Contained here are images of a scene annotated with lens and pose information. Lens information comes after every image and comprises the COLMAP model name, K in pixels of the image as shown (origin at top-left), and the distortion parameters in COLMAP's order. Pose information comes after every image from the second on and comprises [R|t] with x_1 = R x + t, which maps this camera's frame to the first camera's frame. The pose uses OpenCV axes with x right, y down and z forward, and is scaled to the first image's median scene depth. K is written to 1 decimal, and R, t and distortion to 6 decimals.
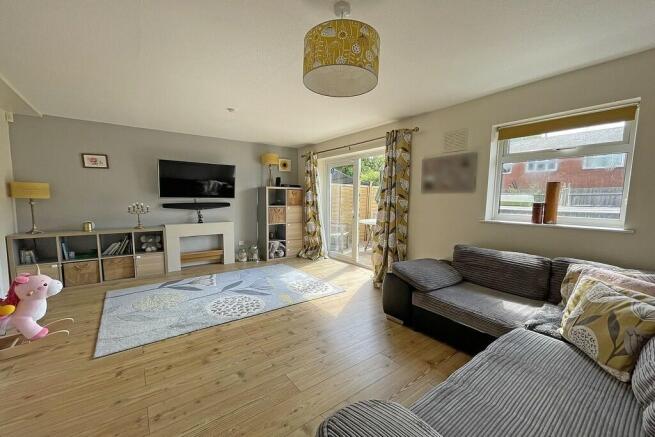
lens RADIAL K [[260.1, 0, 324.2], [0, 260.1, 237.7], [0, 0, 1]] dist [0.000010, 0.000850]
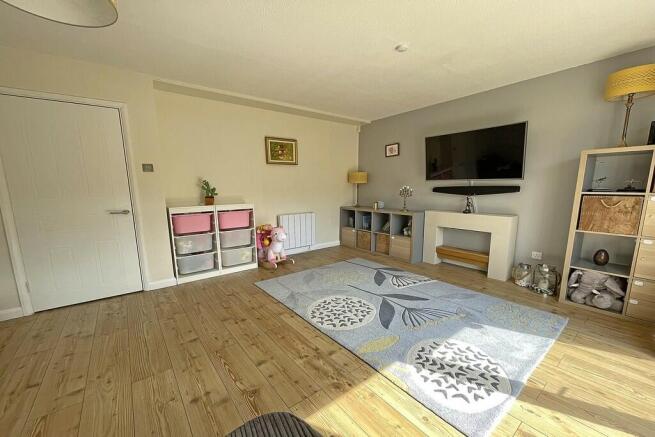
lens RADIAL K [[264.5, 0, 325.8], [0, 264.5, 230.8], [0, 0, 1]] dist [0.001158, 0.000394]
pose [[0.025286, 0.160669, -0.986684, 0.343620], [-0.142193, 0.977543, 0.155537, -0.082998], [0.989516, 0.136366, 0.047564, 0.697058]]
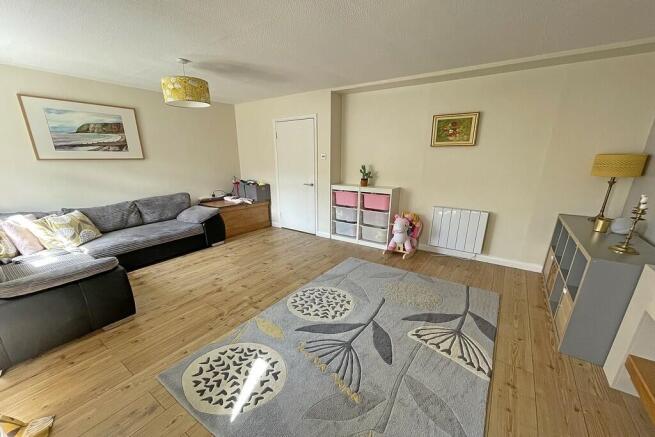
lens RADIAL K [[260.1, 0, 324.2], [0, 260.1, 237.7], [0, 0, 1]] dist [0.000010, 0.000850]
pose [[-0.949357, 0.089067, -0.301310, -0.085817], [-0.054043, 0.898398, 0.435845, -0.243360], [0.309515, 0.430057, -0.848087, 1.301439]]
